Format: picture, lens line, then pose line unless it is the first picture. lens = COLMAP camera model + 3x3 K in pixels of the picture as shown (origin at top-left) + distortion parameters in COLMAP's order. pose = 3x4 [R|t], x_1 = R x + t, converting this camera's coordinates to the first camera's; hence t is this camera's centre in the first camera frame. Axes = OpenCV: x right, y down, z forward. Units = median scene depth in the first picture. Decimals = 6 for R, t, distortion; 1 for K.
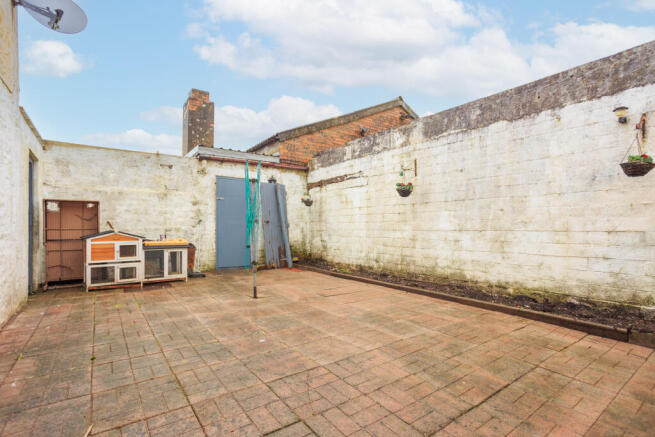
lens RADIAL K [[316.4, 0, 326.2], [0, 316.4, 229.0], [0, 0, 1]] dist [-0.020623, 0.000654]
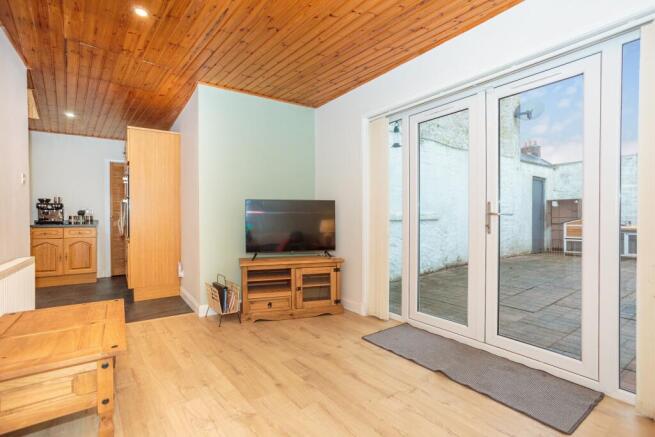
lens RADIAL K [[308.1, 0, 326.9], [0, 308.1, 221.2], [0, 0, 1]] dist [-0.018381, 0.000463]
pose [[-0.022264, 0.009565, -0.999706, 0.655848], [0.003331, 0.999949, 0.009493, 0.001714], [0.999747, -0.003119, -0.022294, -0.161155]]
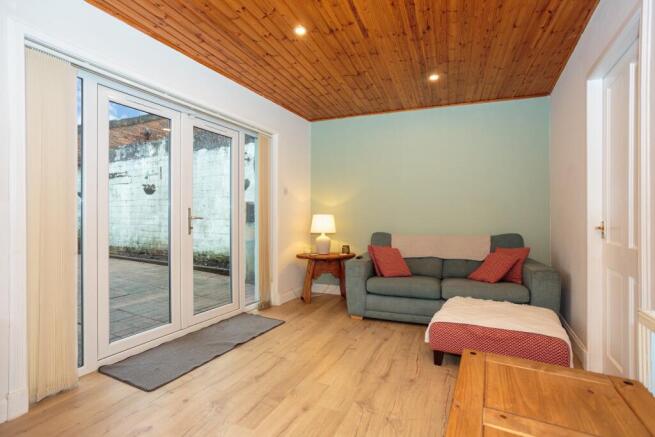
lens RADIAL K [[313.2, 0, 318.5], [0, 313.2, 219.1], [0, 0, 1]] dist [-0.025003, 0.000149]
pose [[0.902430, -0.005262, 0.430804, 0.277560], [0.001664, 0.999961, 0.008729, -0.004548], [-0.430833, -0.007160, 0.902403, -0.447003]]
